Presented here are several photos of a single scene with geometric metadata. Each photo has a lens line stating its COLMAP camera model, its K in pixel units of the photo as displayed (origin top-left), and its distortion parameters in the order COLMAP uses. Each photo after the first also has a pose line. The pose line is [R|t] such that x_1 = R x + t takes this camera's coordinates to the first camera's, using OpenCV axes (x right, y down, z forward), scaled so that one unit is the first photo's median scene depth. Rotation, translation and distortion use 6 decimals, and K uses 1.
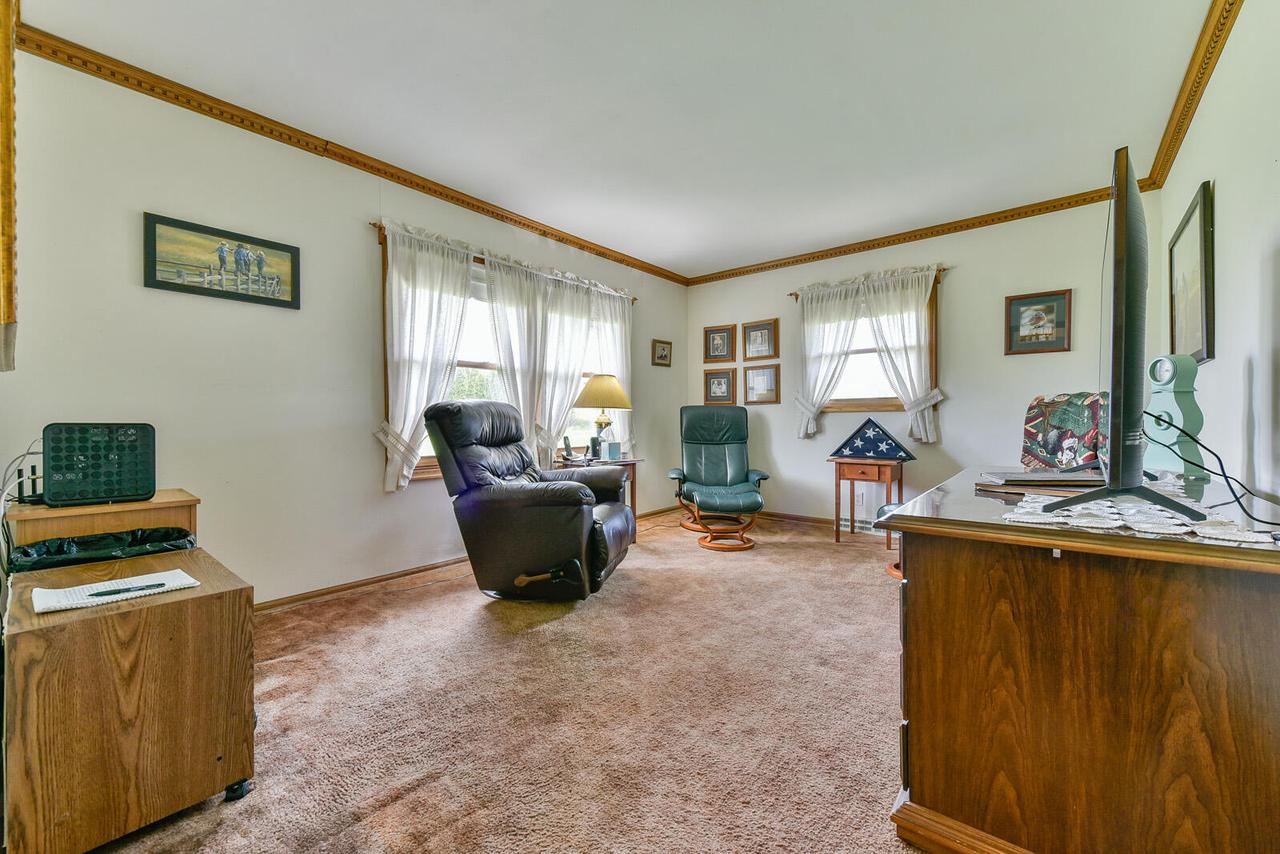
lens RADIAL K [[512.3, 0, 636.9], [0, 512.3, 425.2], [0, 0, 1]] dist [0.000904, -0.000613]
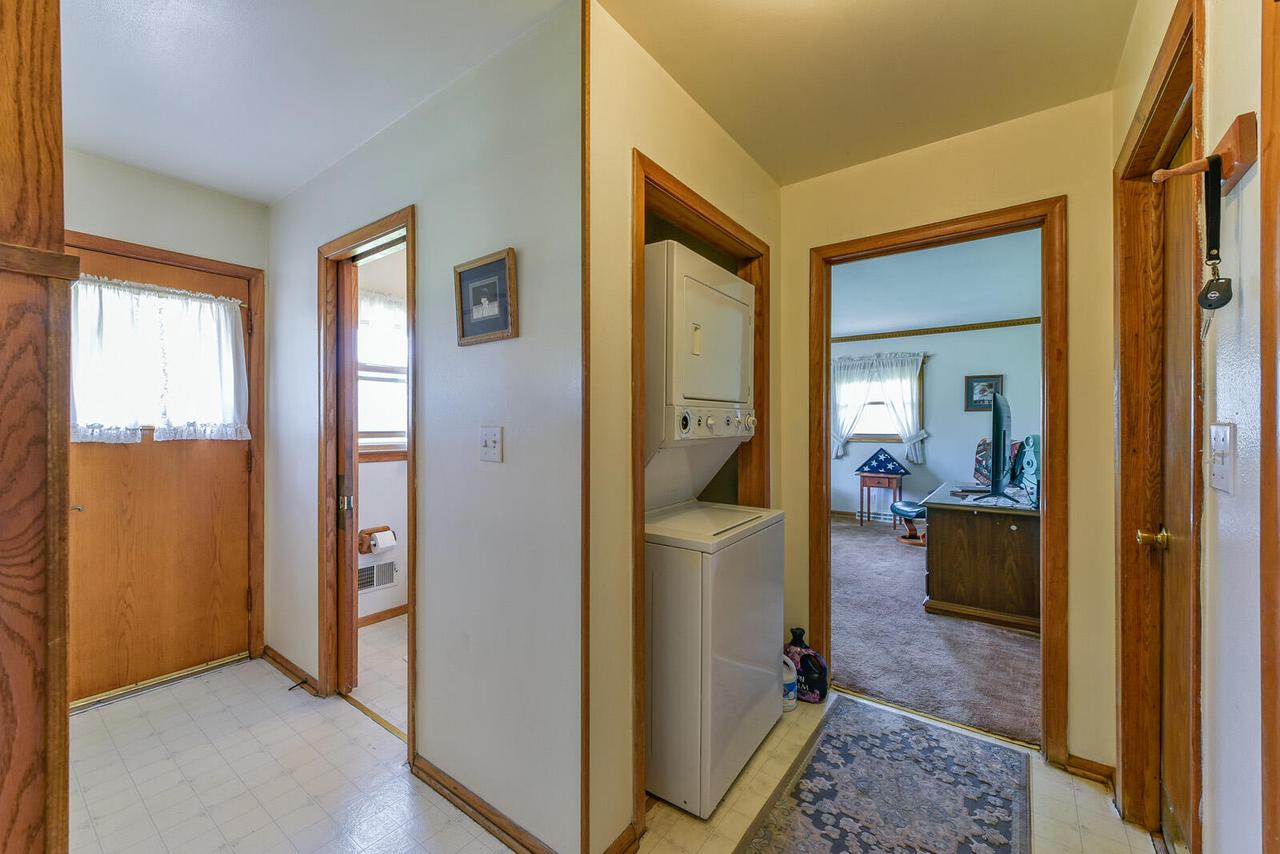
lens RADIAL K [[515.2, 0, 624.4], [0, 515.2, 425.1], [0, 0, 1]] dist [-0.000720, -0.000164]
pose [[0.999476, 0.004724, 0.032037, -0.406657], [-0.004581, 0.999979, -0.004533, -0.075842], [-0.032057, 0.004384, 0.999476, -0.588295]]
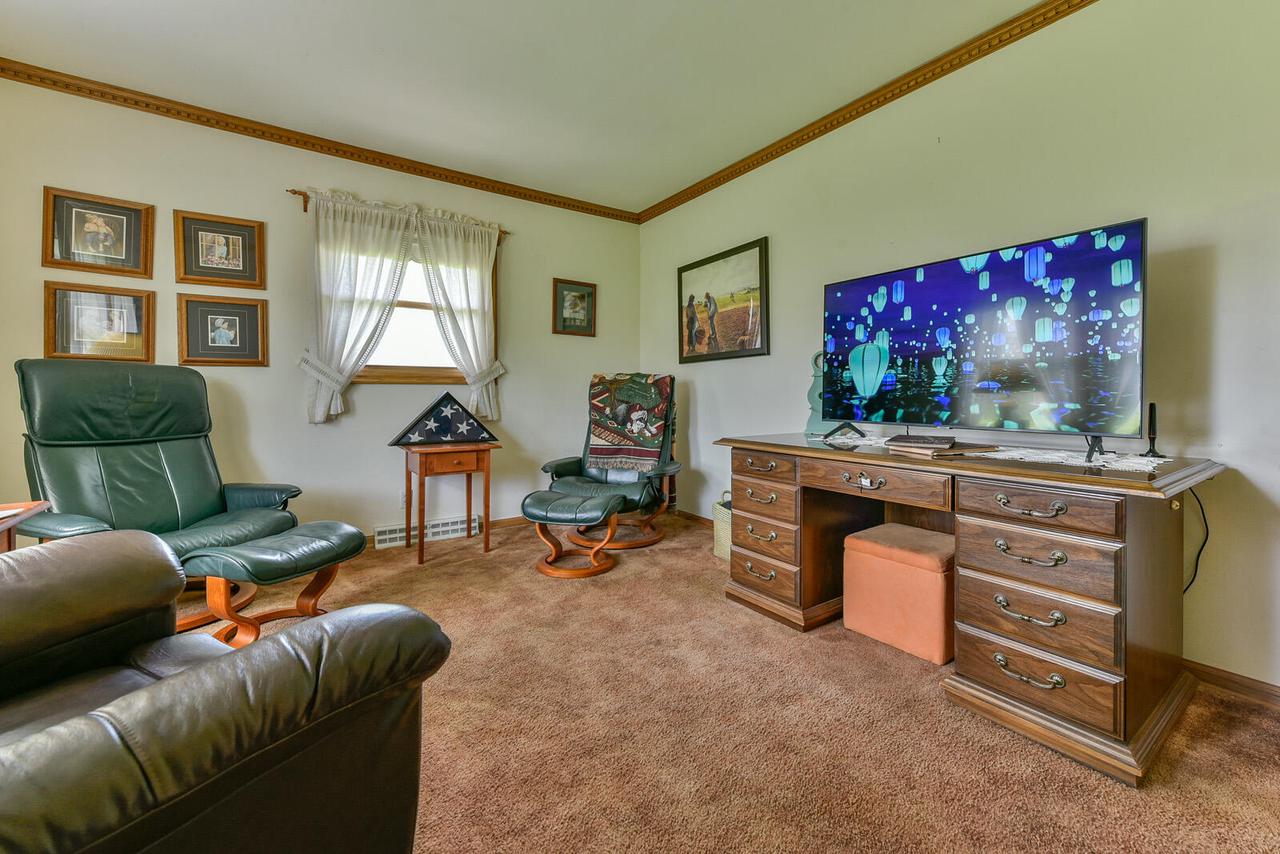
lens RADIAL K [[517.3, 0, 642.9], [0, 517.3, 399.2], [0, 0, 1]] dist [0.001068, -0.000044]
pose [[0.255577, -0.003227, 0.966783, -0.242493], [0.006211, 0.999979, 0.001696, -0.002855], [-0.966769, 0.005572, 0.255592, 0.526753]]
